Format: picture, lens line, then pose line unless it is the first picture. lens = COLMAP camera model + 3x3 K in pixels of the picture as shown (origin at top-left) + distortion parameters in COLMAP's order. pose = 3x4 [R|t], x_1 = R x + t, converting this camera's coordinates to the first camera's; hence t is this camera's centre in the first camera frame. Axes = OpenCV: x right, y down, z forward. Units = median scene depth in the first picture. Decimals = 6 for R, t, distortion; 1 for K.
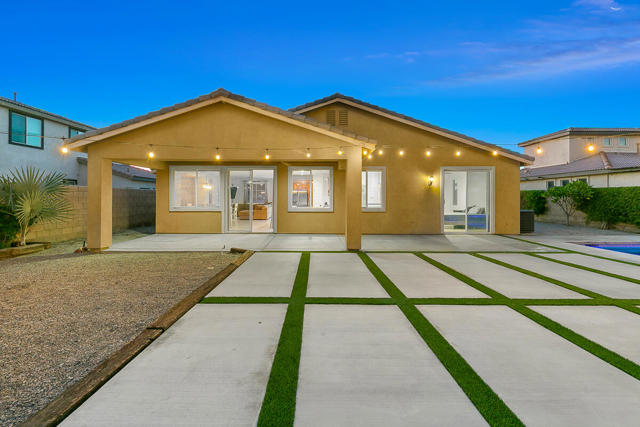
lens RADIAL K [[263.2, 0, 312.2], [0, 263.2, 196.8], [0, 0, 1]] dist [0.004209, -0.000007]
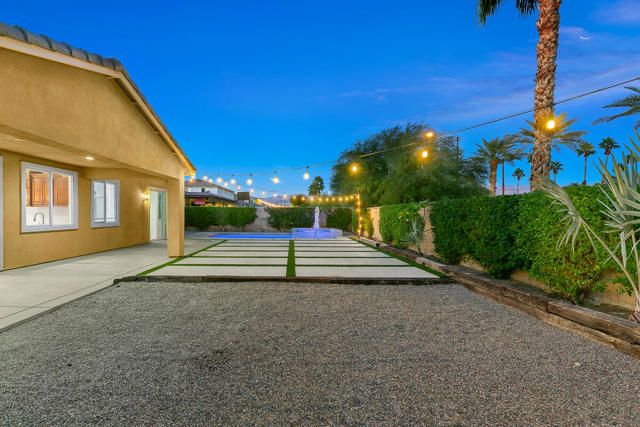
lens RADIAL K [[270.6, 0, 292.0], [0, 270.6, 219.8], [0, 0, 1]] dist [0.002194, -0.000254]
pose [[-0.002686, -0.023739, 0.999715, -0.691770], [-0.012741, 0.999638, 0.023703, 0.001261], [-0.999915, -0.012673, -0.002987, 0.319437]]
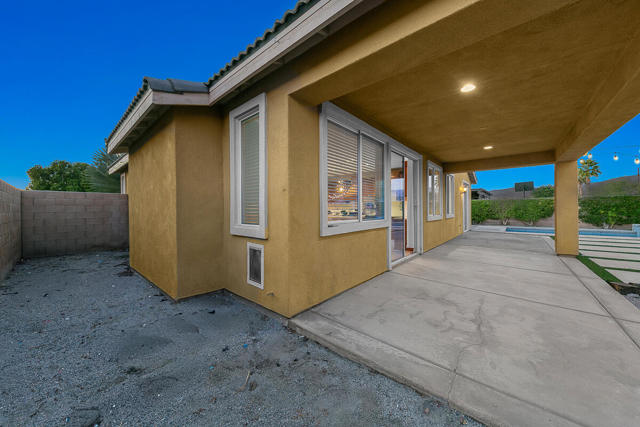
lens RADIAL K [[224.5, 0, 321.5], [0, 224.5, 209.6], [0, 0, 1]] dist [0.005417, -0.000471]
pose [[0.645076, -0.005411, 0.764099, -0.702244], [0.002686, 0.999985, 0.004814, 0.018066], [-0.764114, -0.001053, 0.645081, 0.758630]]
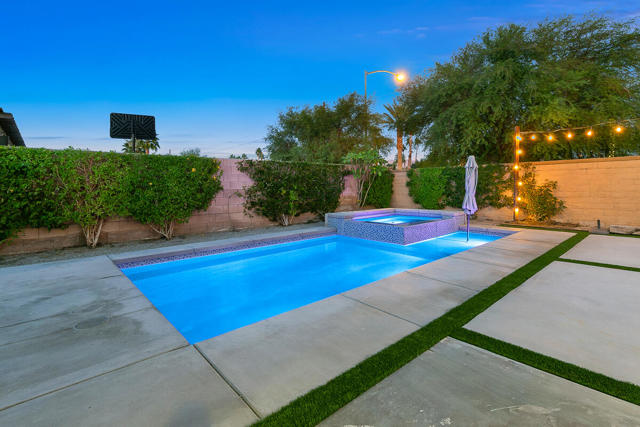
lens RADIAL K [[300.4, 0, 318.9], [0, 300.4, 164.5], [0, 0, 1]] dist [-0.001090, 0.000580]
pose [[-0.681448, 0.061160, 0.729307, 0.529911], [0.008140, 0.997074, -0.076010, 0.029600], [-0.731822, -0.045860, -0.679952, 0.867380]]
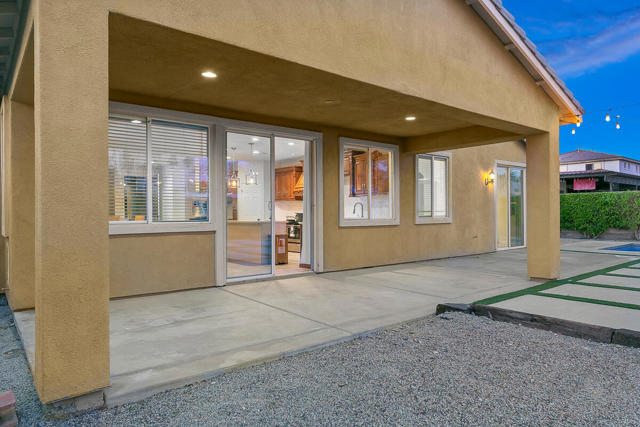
lens RADIAL K [[418.6, 0, 319.9], [0, 418.6, 215.2], [0, 0, 1]] dist [0.005541, -0.002617]
pose [[0.771837, -0.010795, 0.635729, -0.582094], [0.007600, 0.999941, 0.007752, 0.024933], [-0.635775, -0.001151, 0.771873, 0.373770]]
